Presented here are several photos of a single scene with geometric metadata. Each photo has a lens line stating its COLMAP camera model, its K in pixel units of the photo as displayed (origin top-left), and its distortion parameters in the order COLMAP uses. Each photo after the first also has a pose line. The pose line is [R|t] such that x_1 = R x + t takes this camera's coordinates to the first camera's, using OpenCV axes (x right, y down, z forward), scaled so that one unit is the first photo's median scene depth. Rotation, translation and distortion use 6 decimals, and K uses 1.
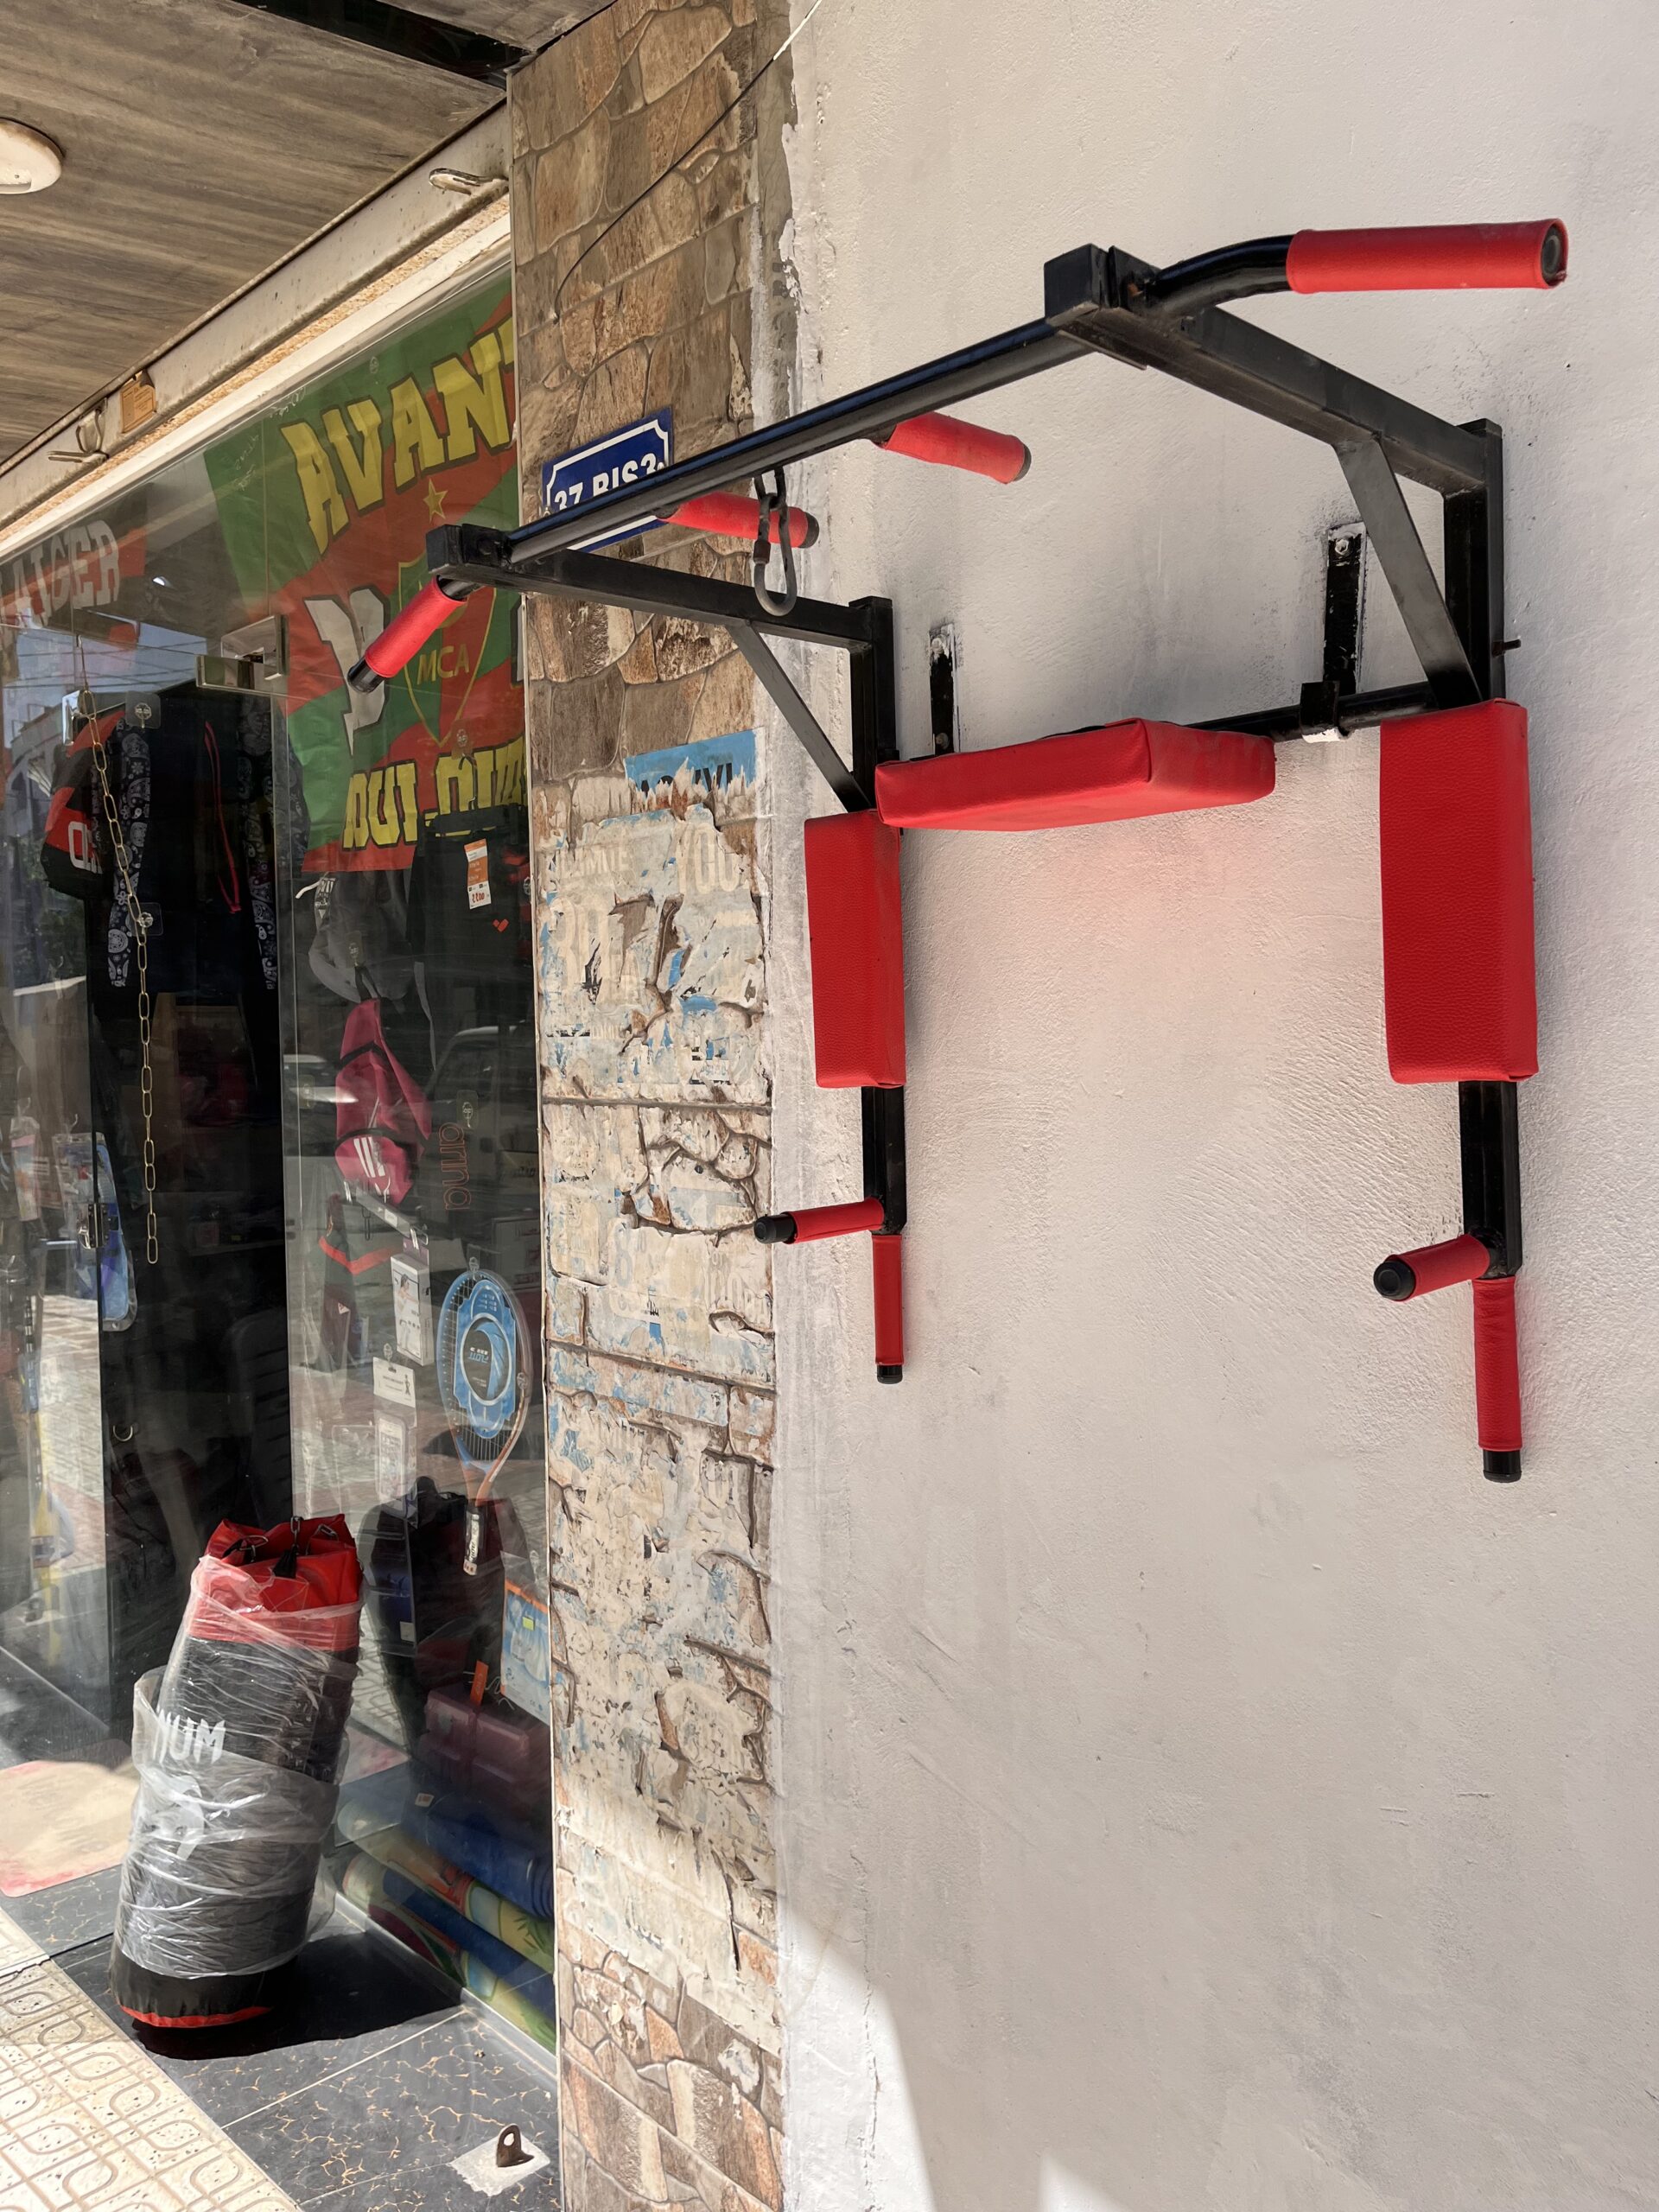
lens RADIAL K [[1689.6, 0, 827.6], [0, 1689.6, 1133.9], [0, 0, 1]] dist [0.068349, -0.099018]
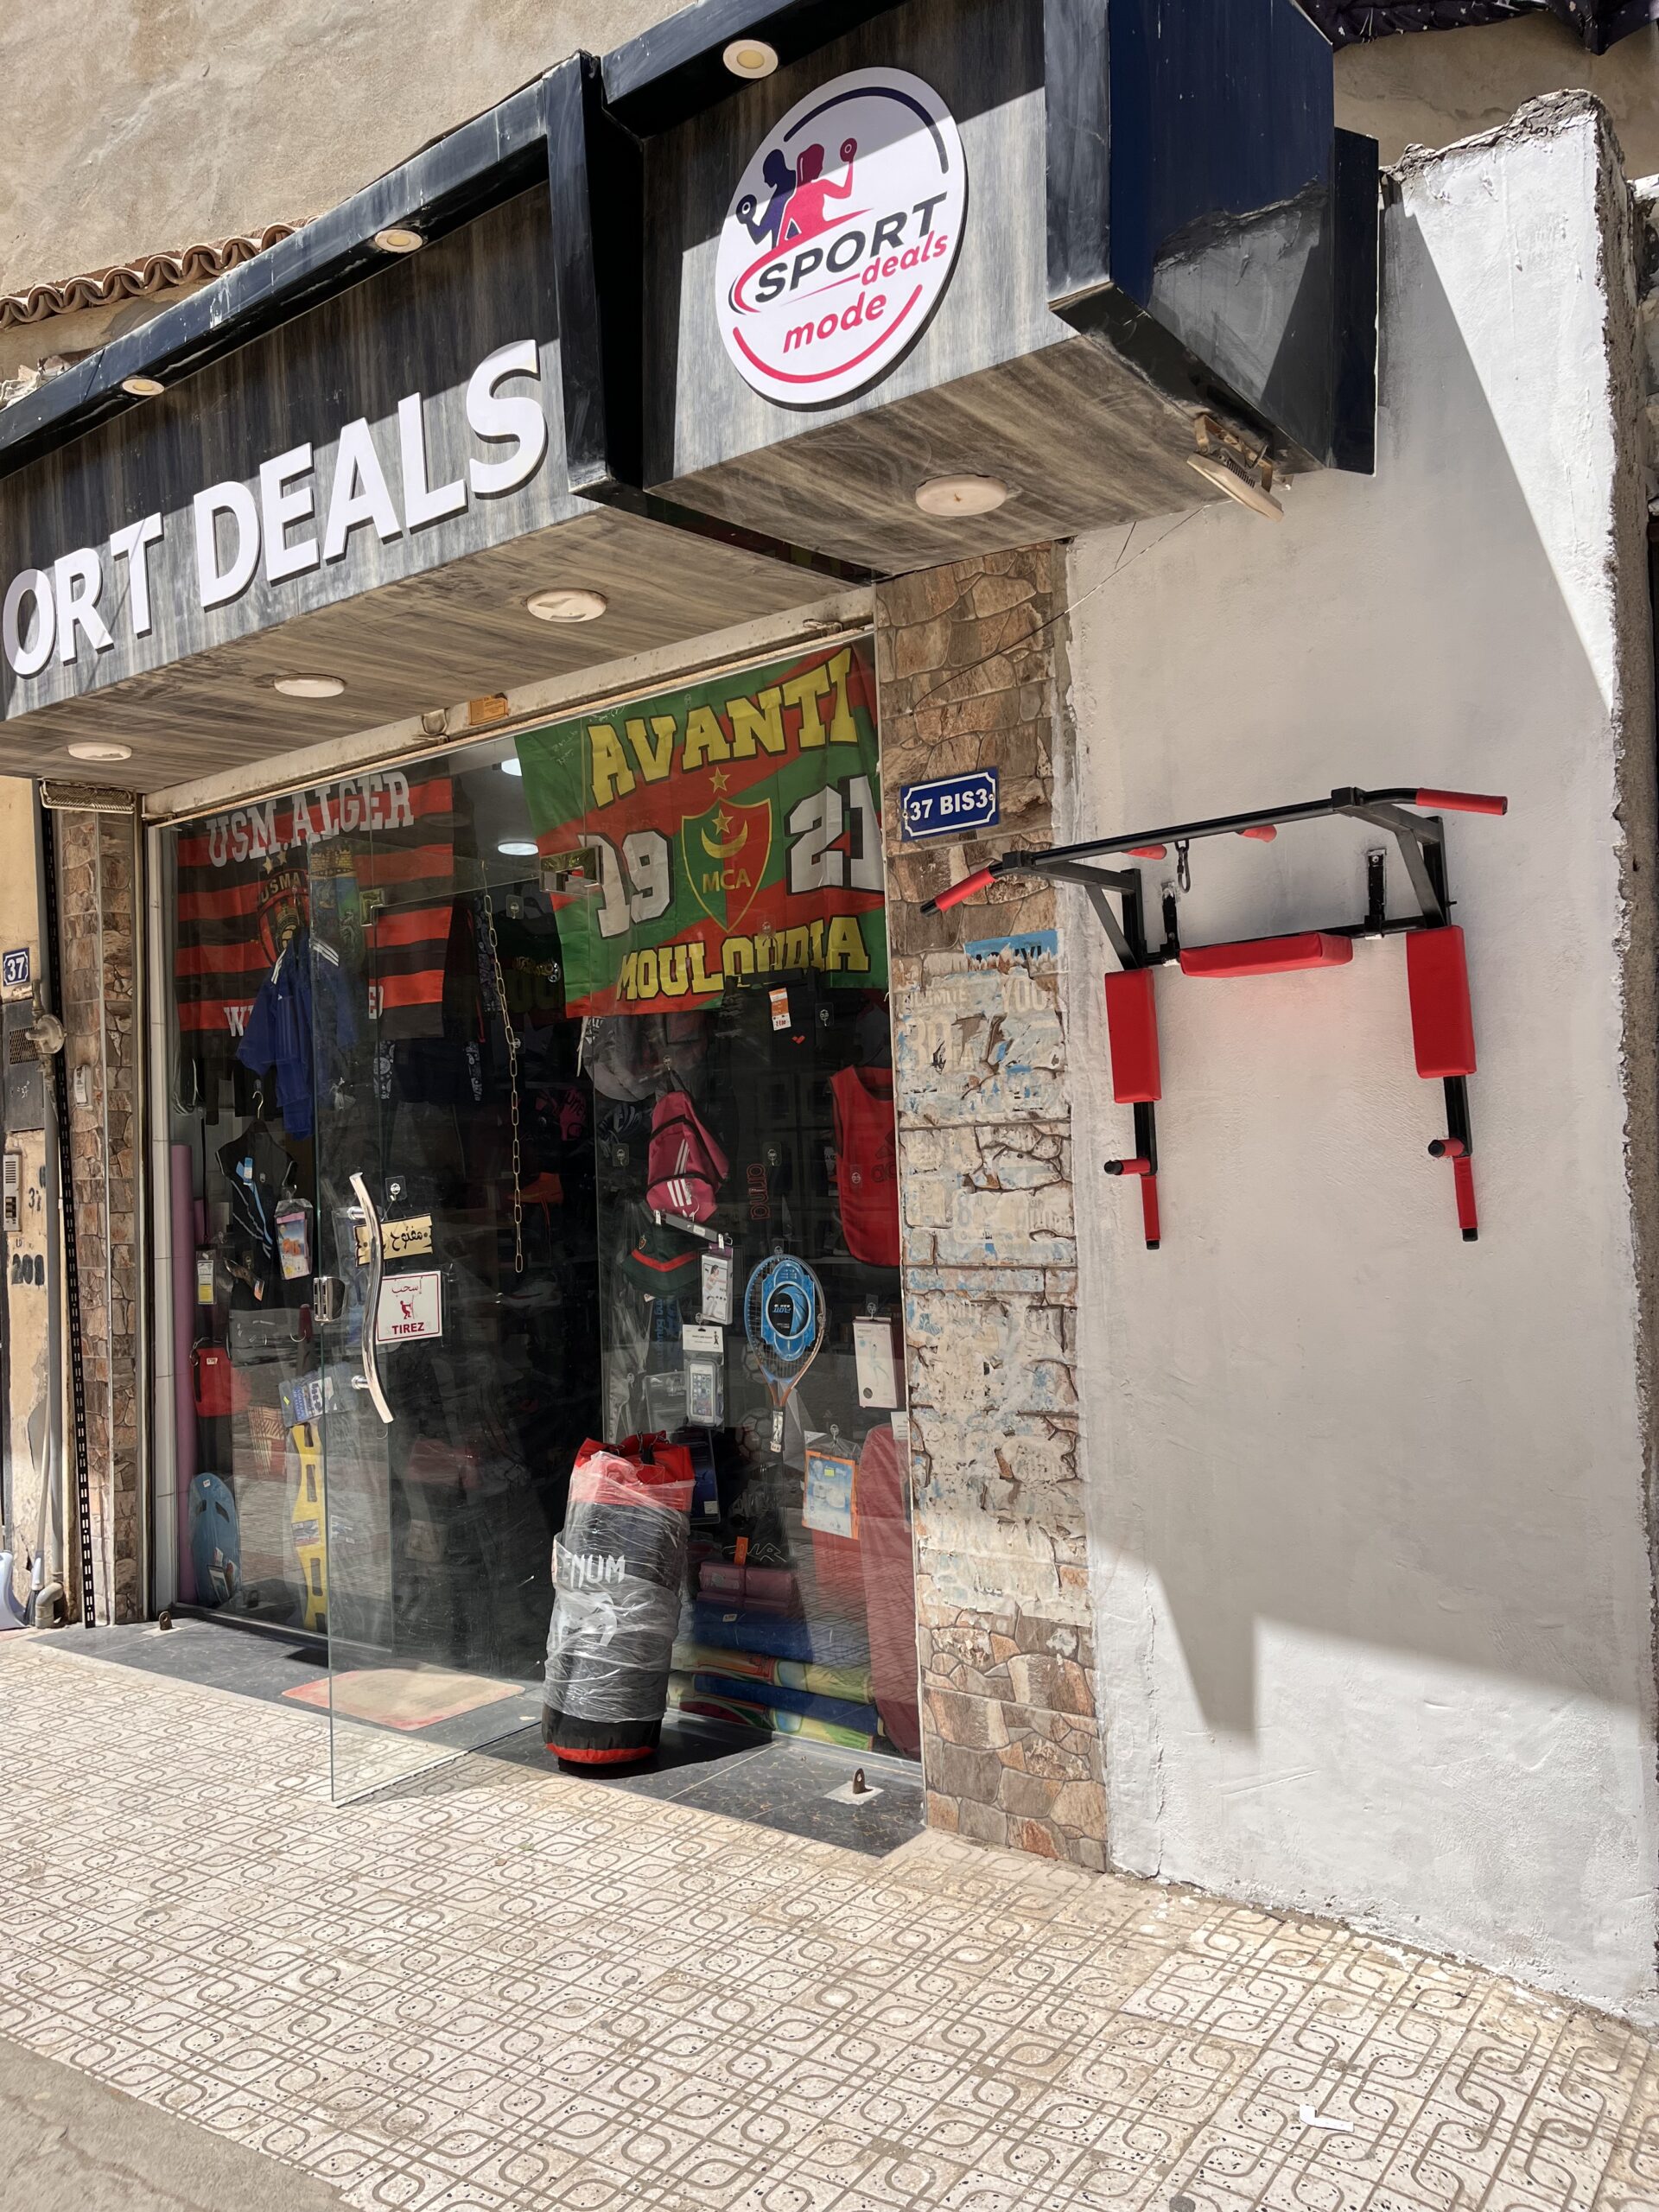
lens RADIAL K [[1689.6, 0, 829.8], [0, 1689.6, 1121.0], [0, 0, 1]] dist [0.068349, -0.099018]
pose [[0.987397, -0.021226, 0.156830, -0.577566], [0.036162, 0.995009, -0.093006, 0.148646], [-0.154073, 0.097506, 0.983237, -0.823490]]
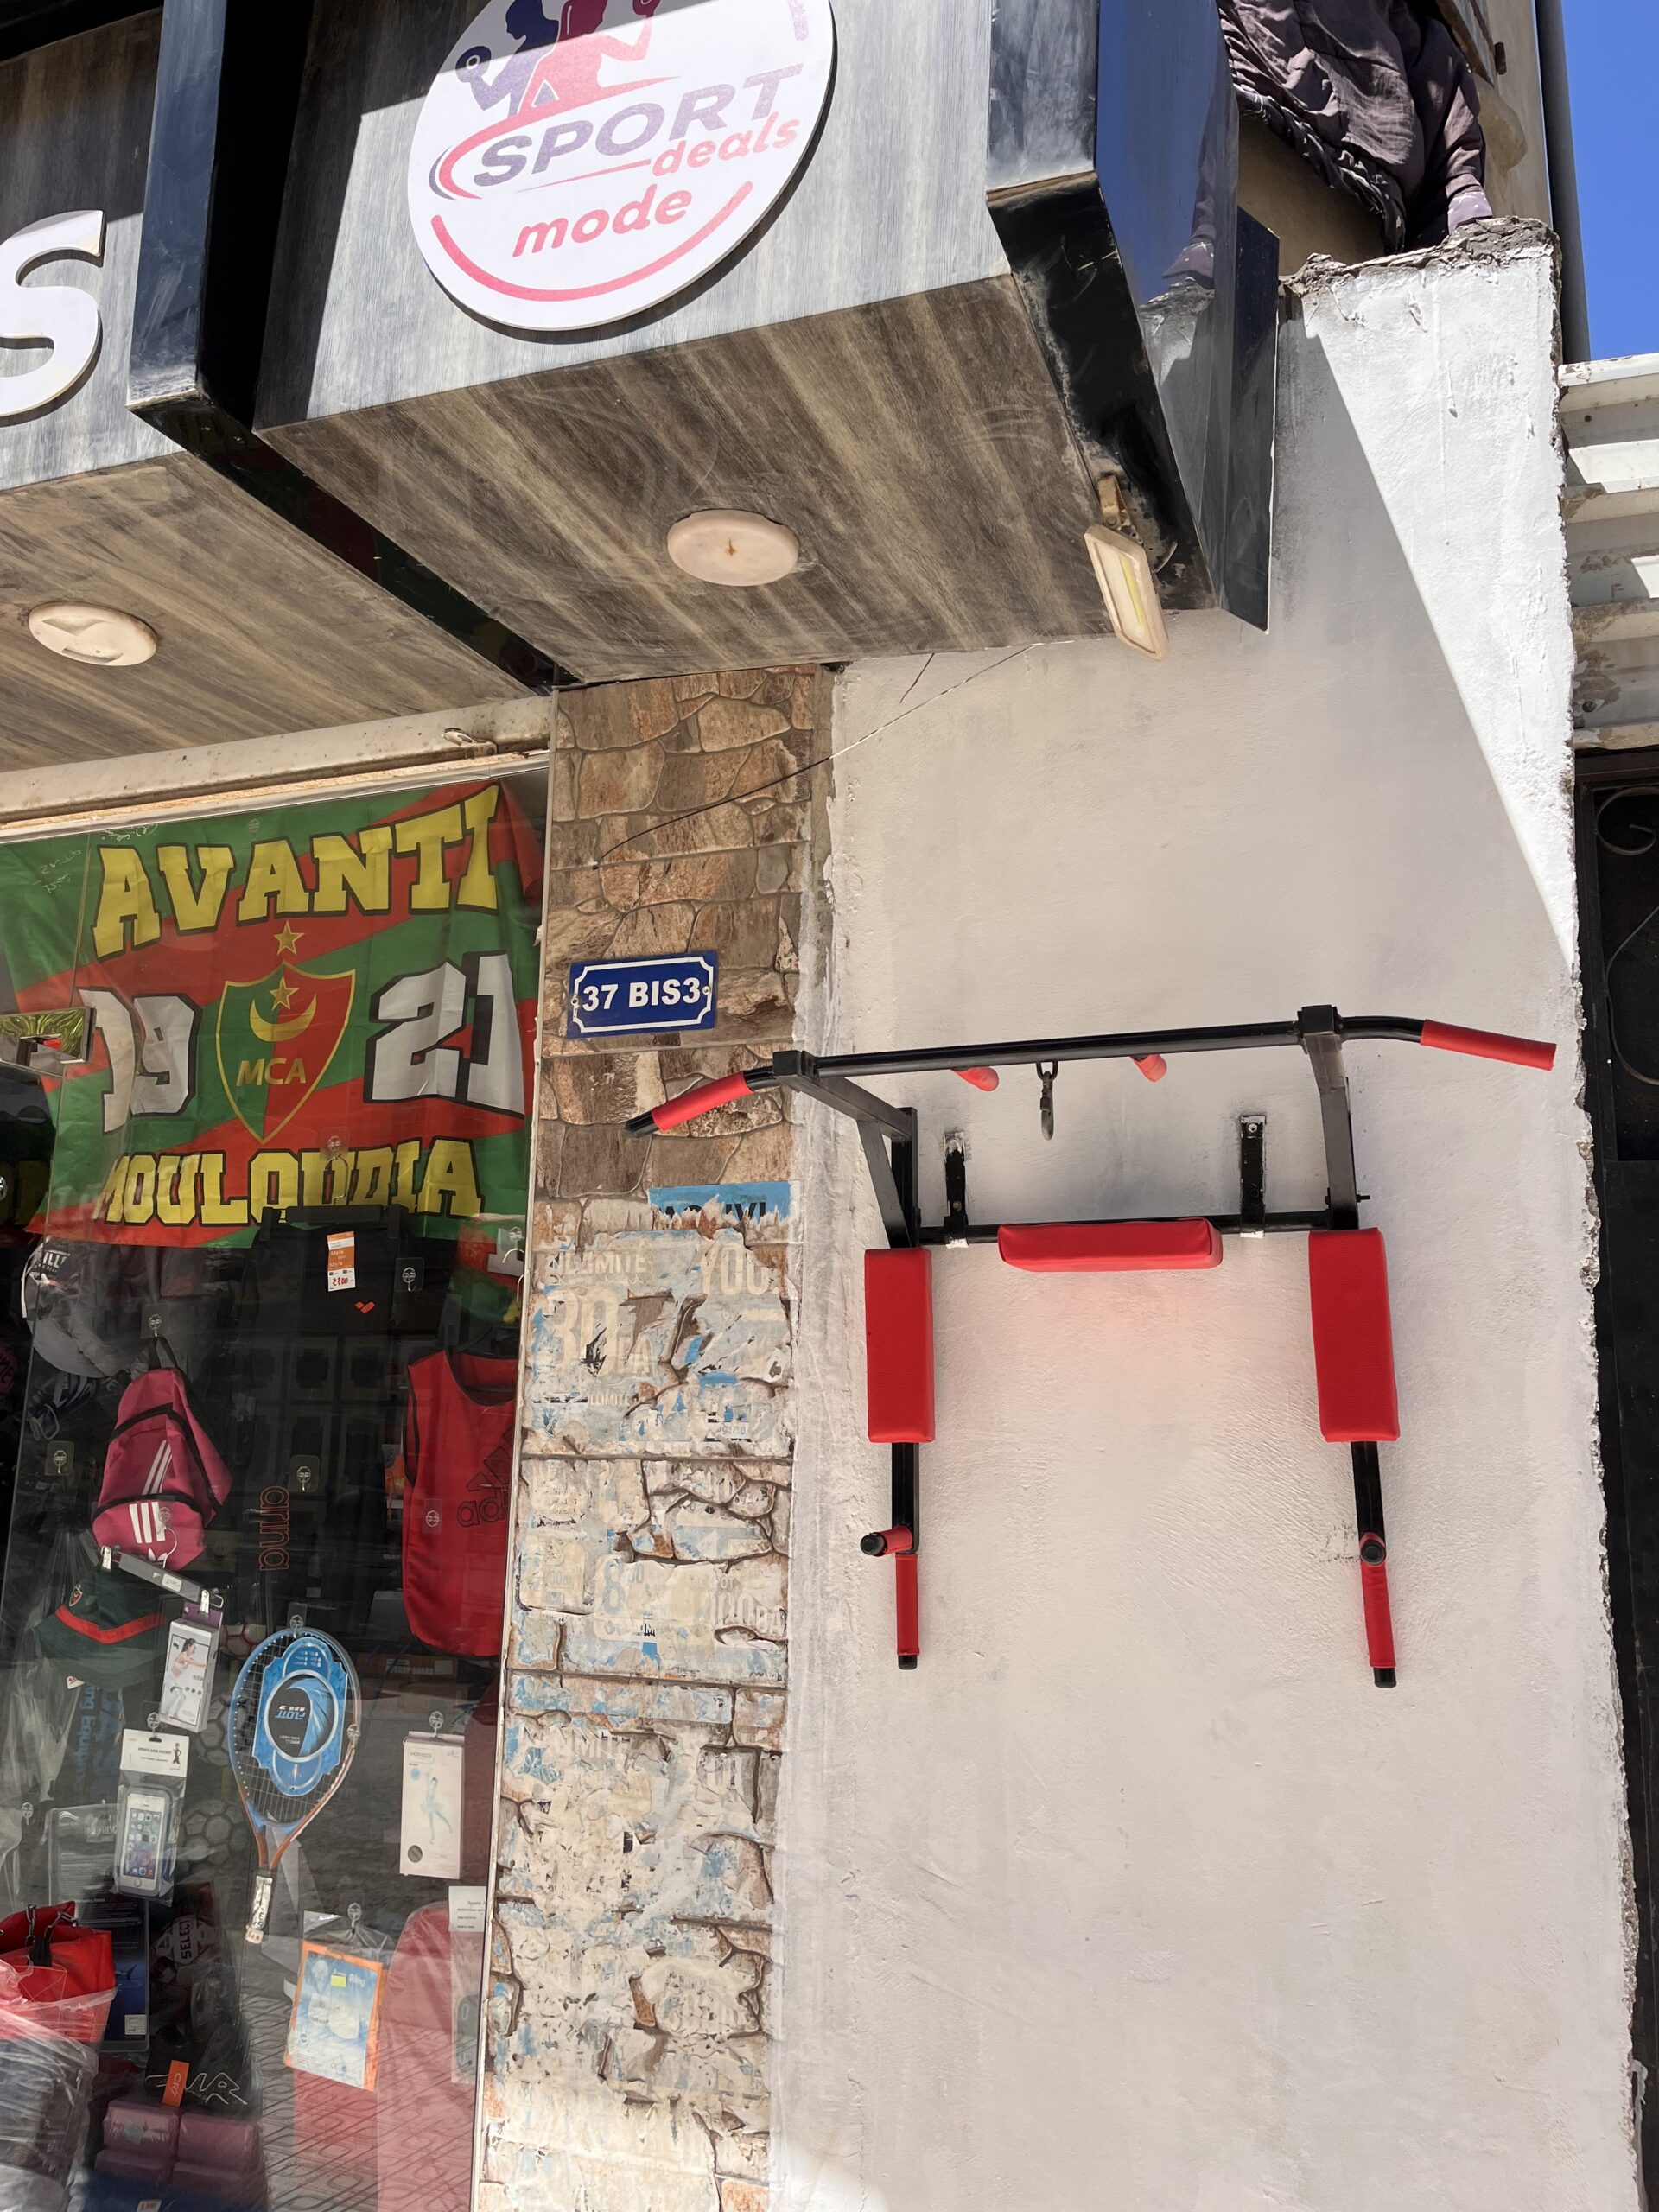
lens RADIAL K [[1689.6, 0, 844.5], [0, 1689.6, 1125.7], [0, 0, 1]] dist [0.068349, -0.099018]
pose [[0.894946, 0.112043, 0.431878, -0.564802], [-0.001313, 0.968614, -0.248568, 0.057498], [-0.446173, 0.221888, 0.867004, -0.215828]]
